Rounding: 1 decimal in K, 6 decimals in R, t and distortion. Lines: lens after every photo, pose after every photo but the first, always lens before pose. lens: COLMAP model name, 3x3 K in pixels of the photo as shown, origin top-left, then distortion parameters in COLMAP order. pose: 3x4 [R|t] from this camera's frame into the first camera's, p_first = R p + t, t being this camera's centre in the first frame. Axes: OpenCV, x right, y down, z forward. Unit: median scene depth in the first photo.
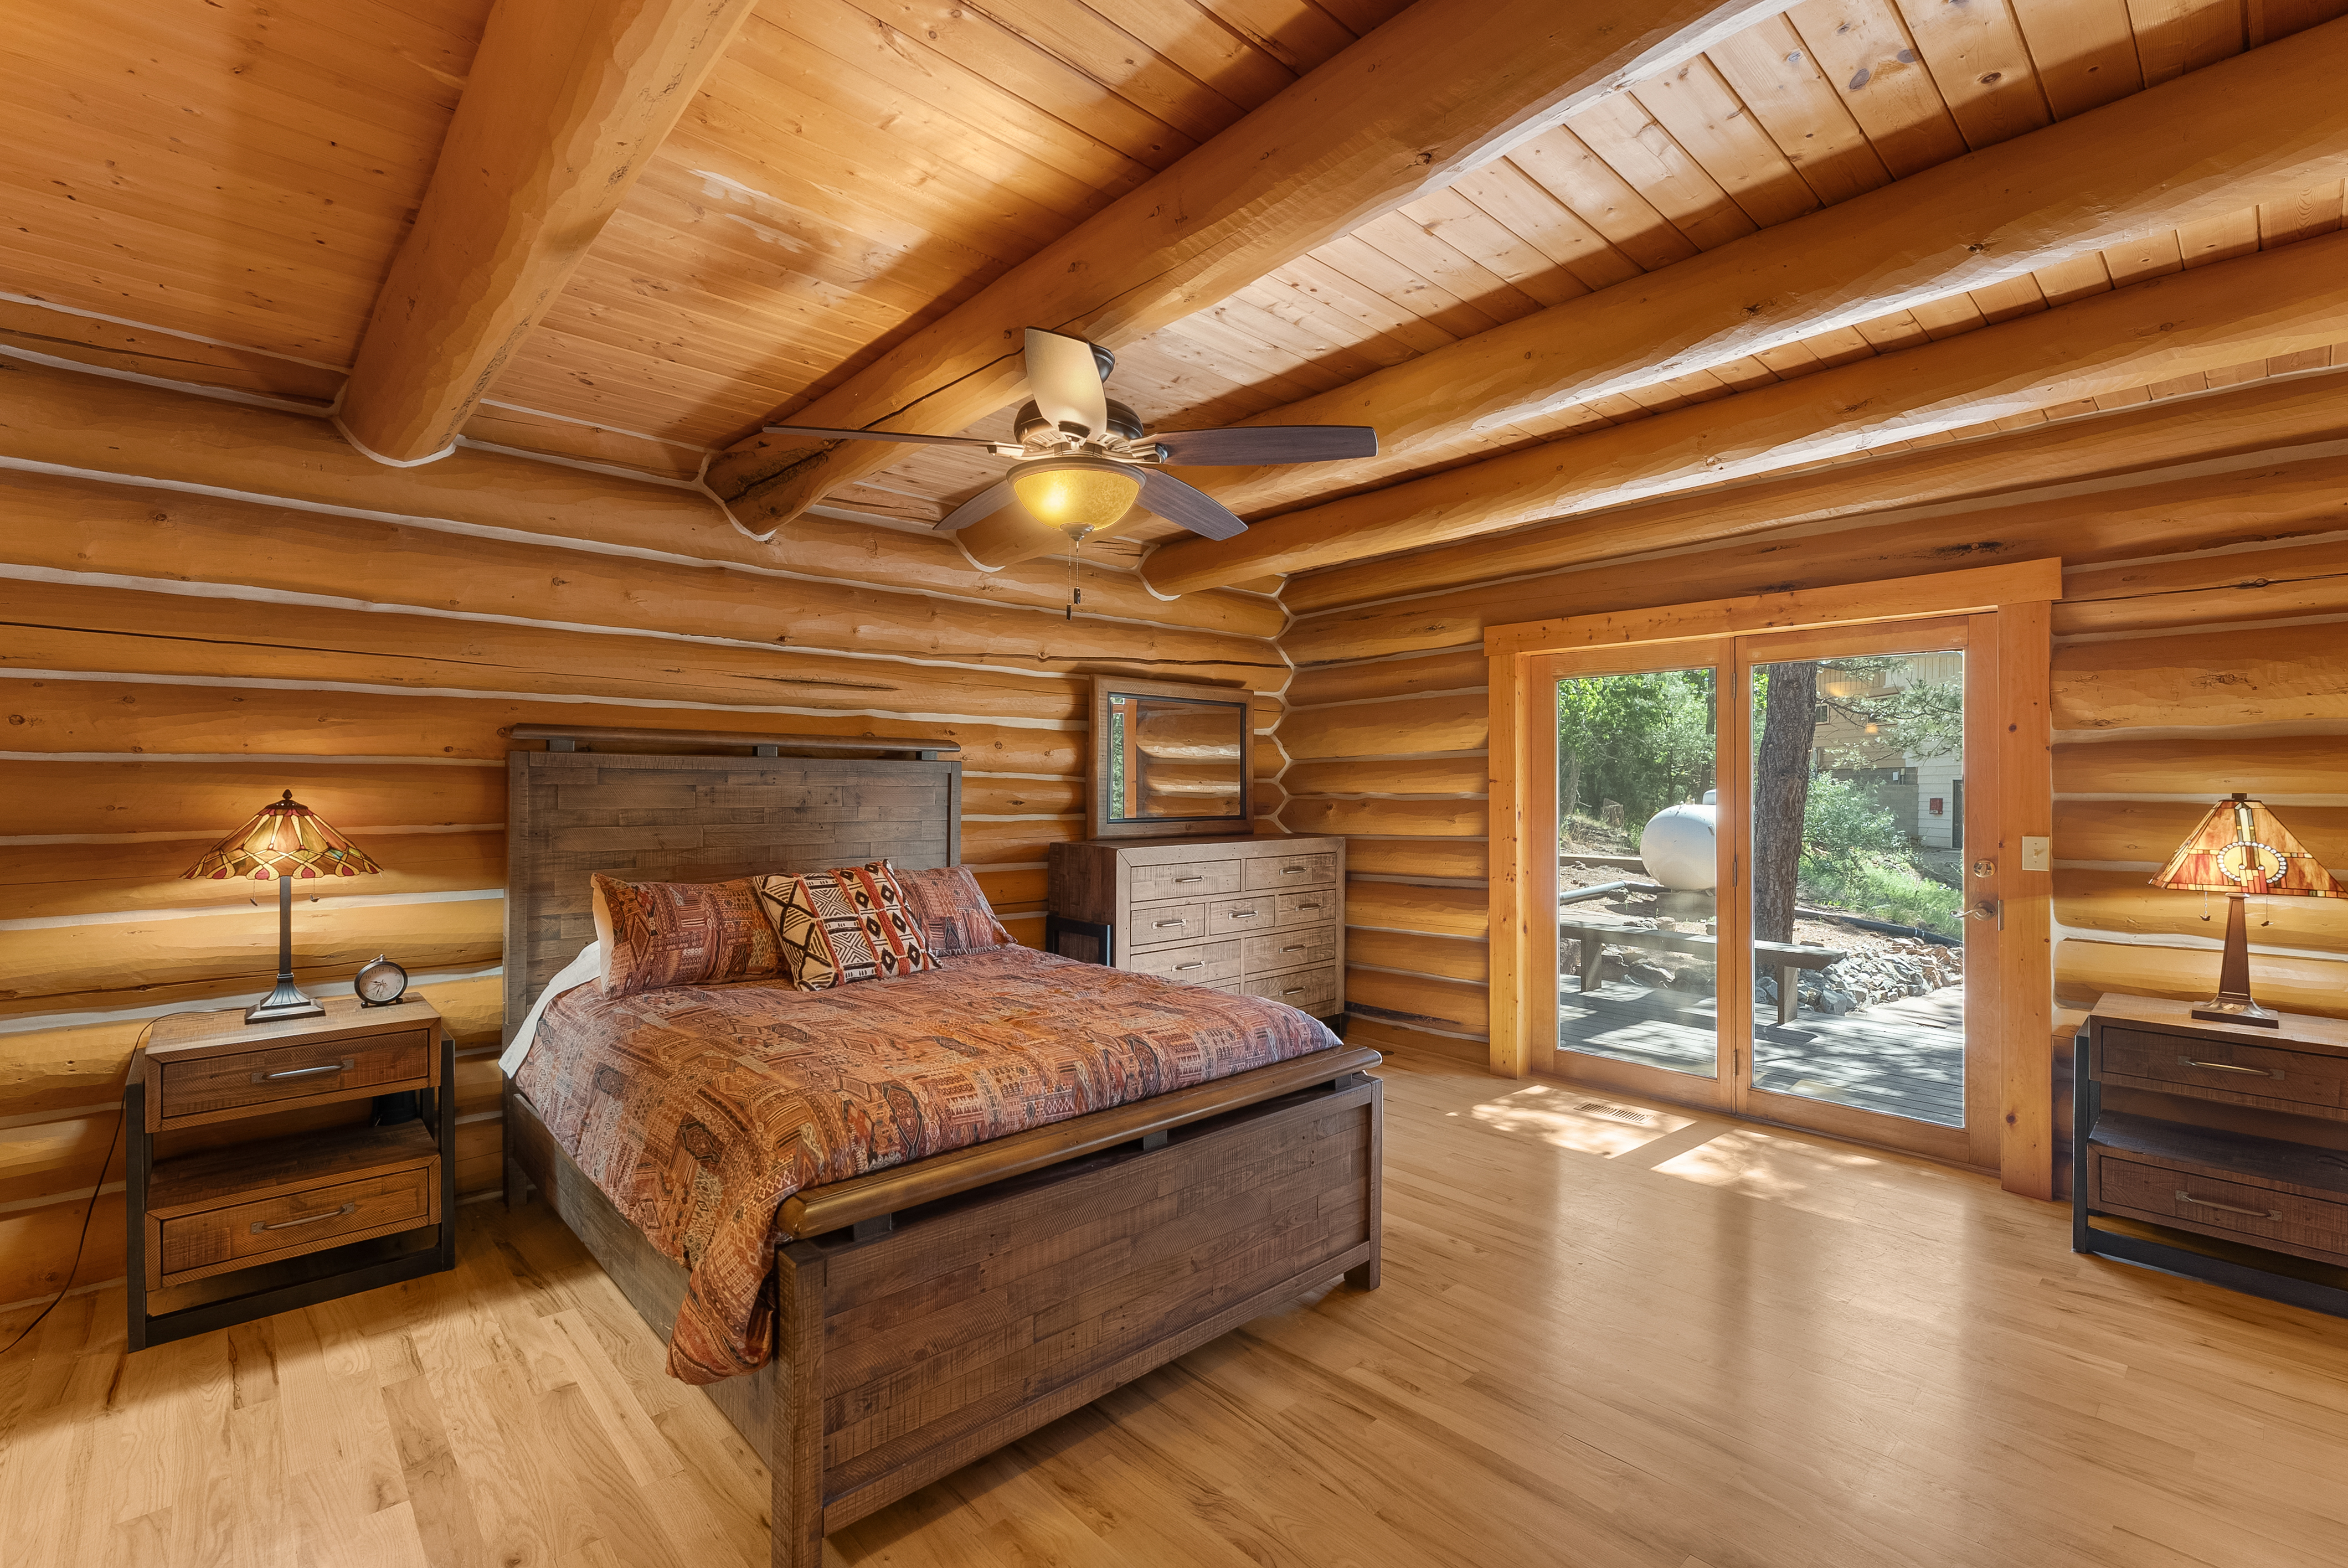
lens RADIAL K [[986.4, 0, 1150.7], [0, 986.4, 803.4], [0, 0, 1]] dist [0.000832, -0.000560]
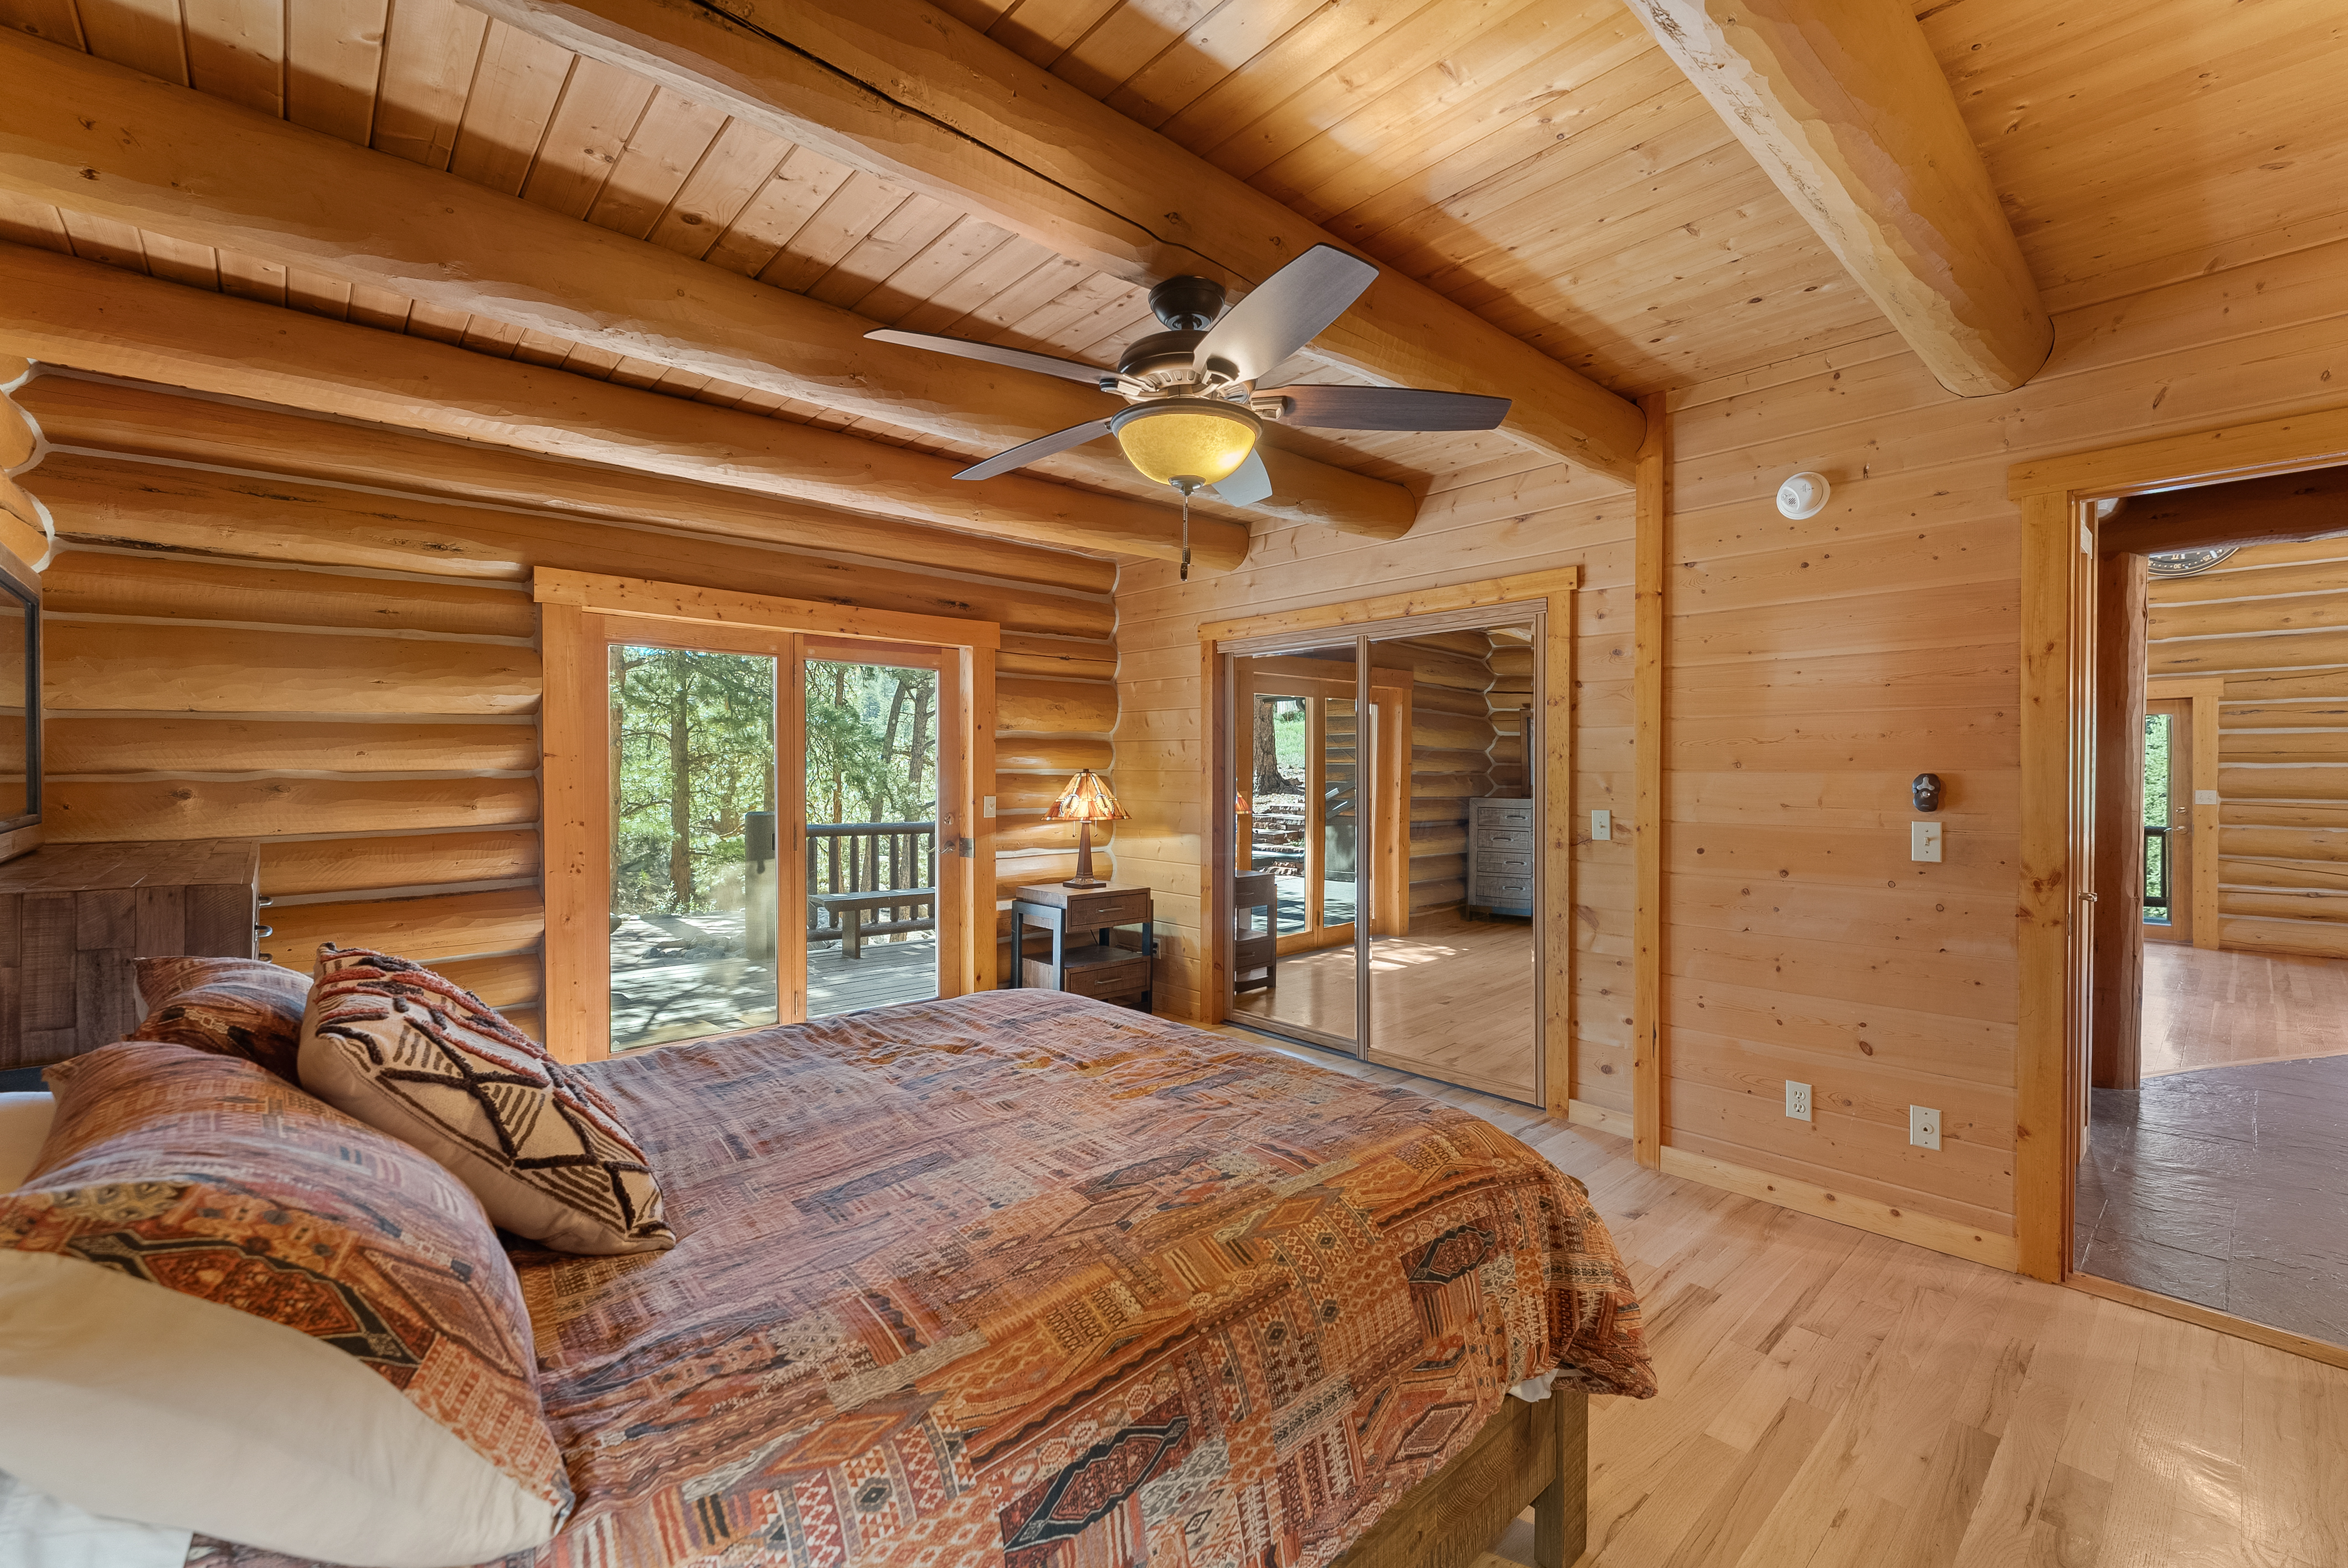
lens RADIAL K [[986.4, 0, 1157.9], [0, 986.4, 776.4], [0, 0, 1]] dist [0.000832, -0.000560]
pose [[0.027345, -0.002473, 0.999623, -0.575898], [0.016284, 0.999865, 0.002028, 0.002932], [-0.999493, 0.016223, 0.027382, 0.576653]]
